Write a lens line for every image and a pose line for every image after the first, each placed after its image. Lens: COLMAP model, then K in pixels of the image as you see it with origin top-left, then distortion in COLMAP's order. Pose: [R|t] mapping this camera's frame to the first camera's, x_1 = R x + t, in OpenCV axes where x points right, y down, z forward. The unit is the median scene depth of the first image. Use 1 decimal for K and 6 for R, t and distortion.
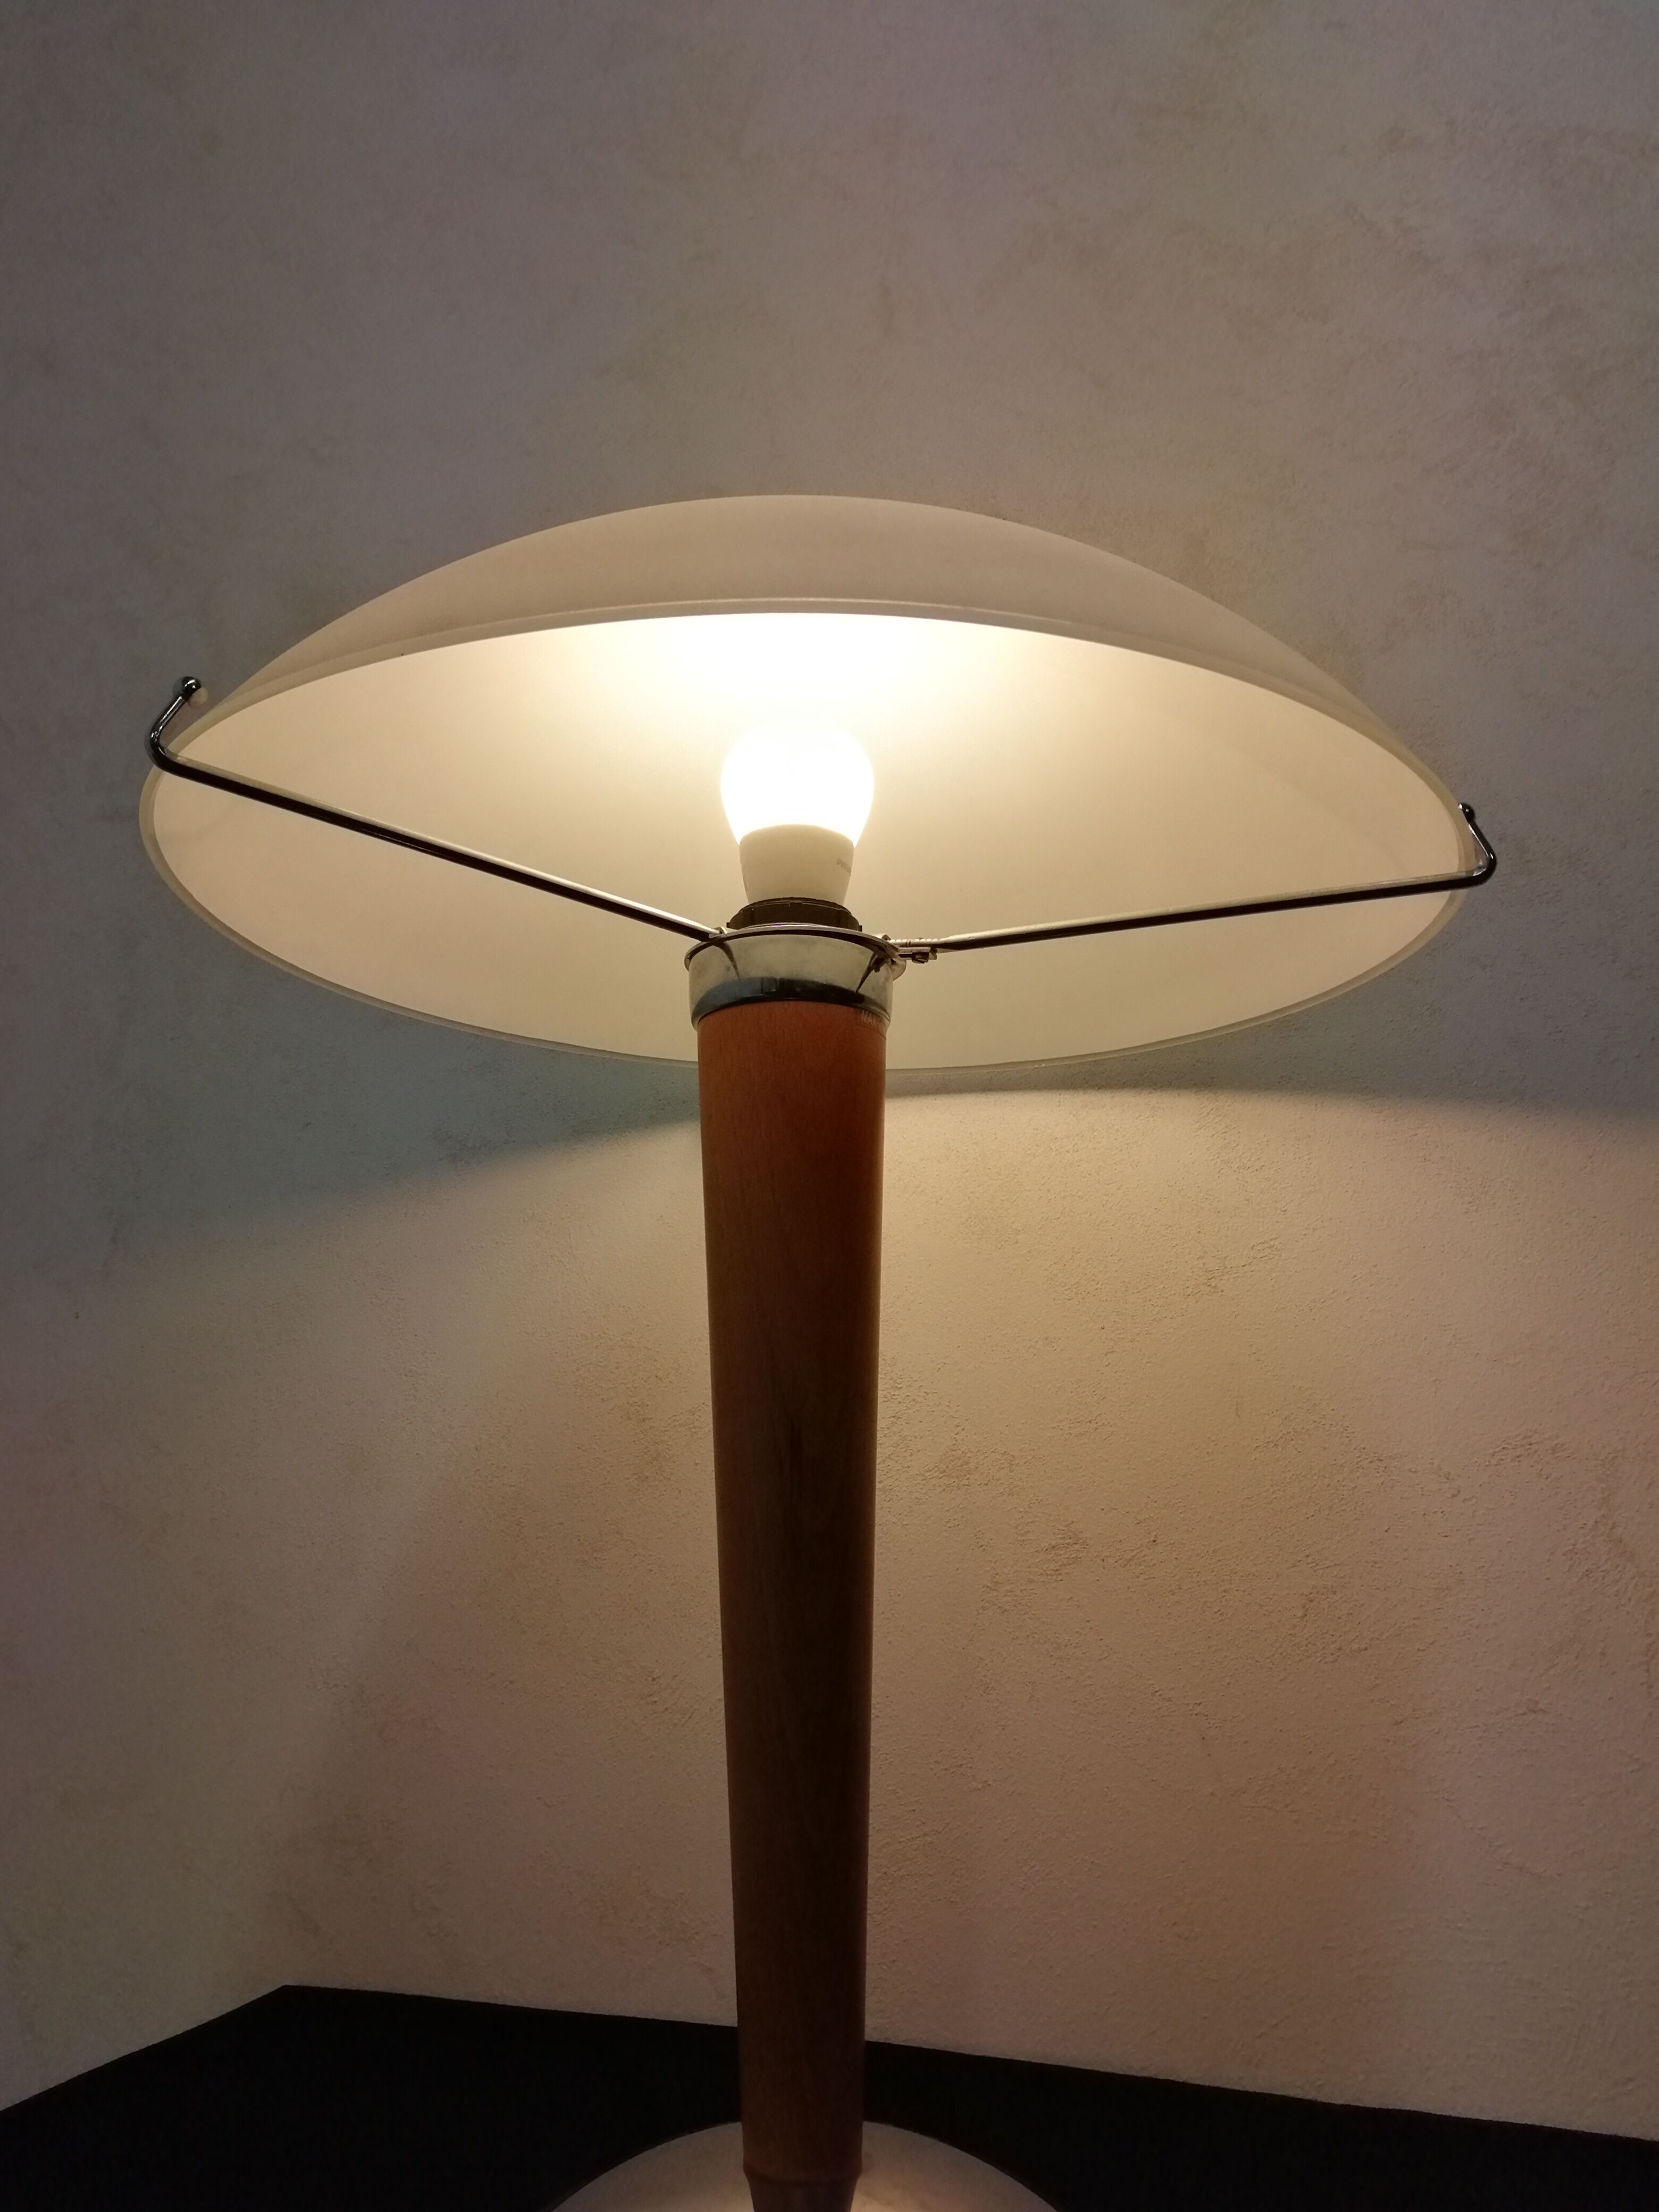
lens RADIAL K [[1571.0, 0, 814.7], [0, 1571.0, 1075.5], [0, 0, 1]] dist [-0.005454, 0.013464]
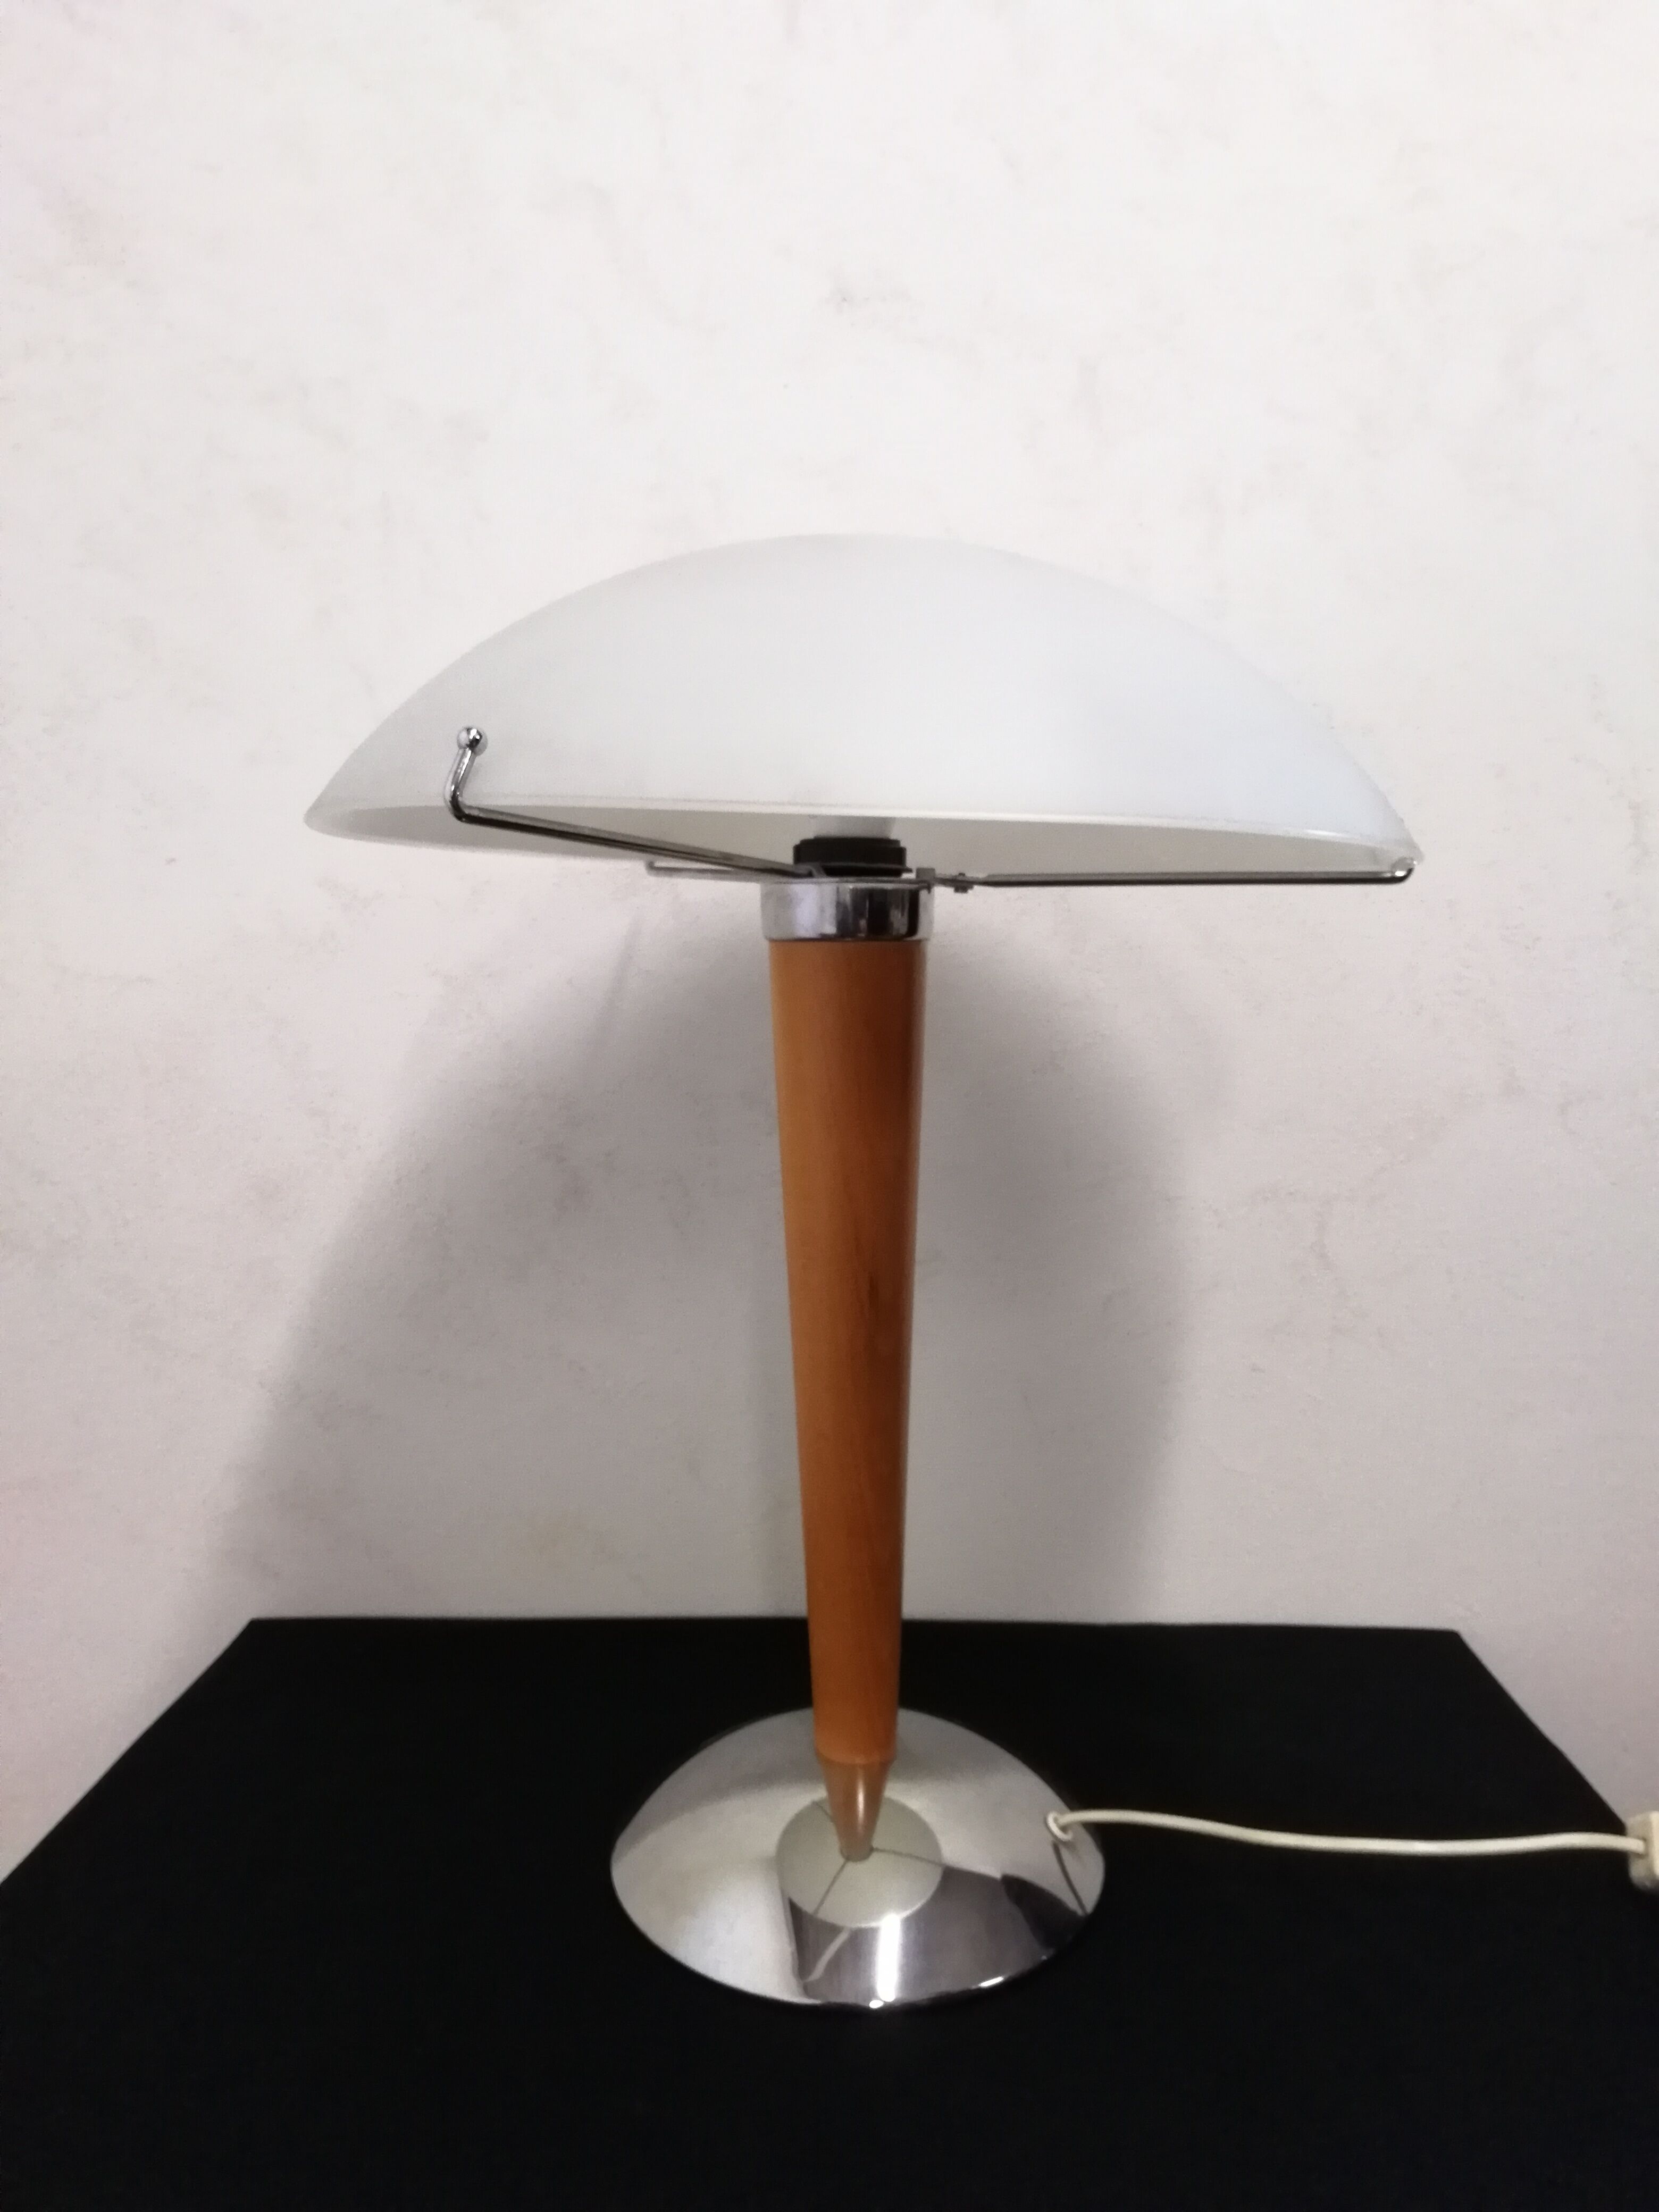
lens RADIAL K [[1571.0, 0, 823.2], [0, 1571.0, 1084.5], [0, 0, 1]] dist [-0.005454, 0.013464]
pose [[0.950120, -0.021172, 0.311164, -0.322630], [-0.081368, 0.946314, 0.312839, -0.233728], [-0.301082, -0.322554, 0.897390, -0.072132]]
